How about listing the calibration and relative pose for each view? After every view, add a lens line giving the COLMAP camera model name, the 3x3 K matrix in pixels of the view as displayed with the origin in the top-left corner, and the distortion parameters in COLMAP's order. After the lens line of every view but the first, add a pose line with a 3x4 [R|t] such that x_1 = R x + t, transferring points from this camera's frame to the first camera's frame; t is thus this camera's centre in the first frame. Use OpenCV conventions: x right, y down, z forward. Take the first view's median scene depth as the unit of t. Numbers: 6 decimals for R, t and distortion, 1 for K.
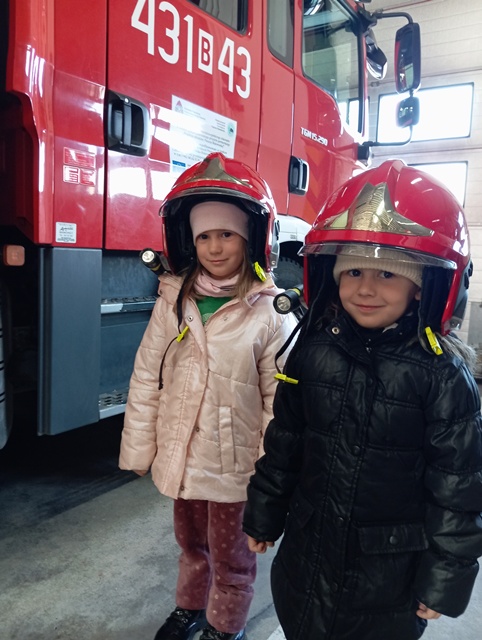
lens RADIAL K [[521.0, 0, 241.0], [0, 521.0, 320.0], [0, 0, 1]] dist [0.085352, -0.168914]
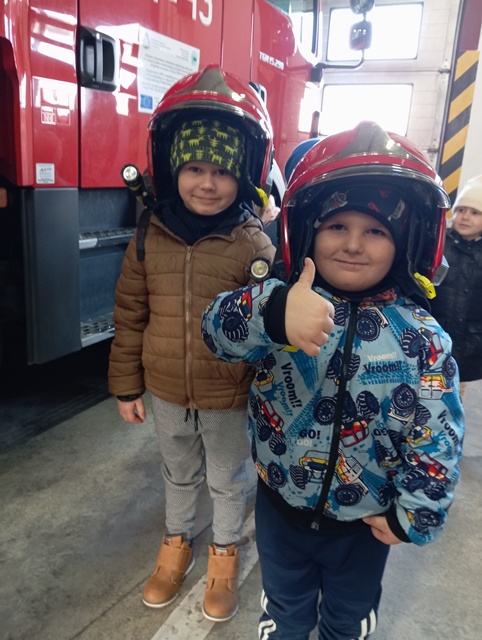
lens RADIAL K [[521.0, 0, 241.0], [0, 521.0, 320.0], [0, 0, 1]] dist [0.085352, -0.168914]
pose [[0.993191, -0.017549, 0.115166, -0.066297], [-0.002157, 0.985648, 0.168799, -0.050417], [-0.116476, -0.167898, 0.978899, -0.089817]]
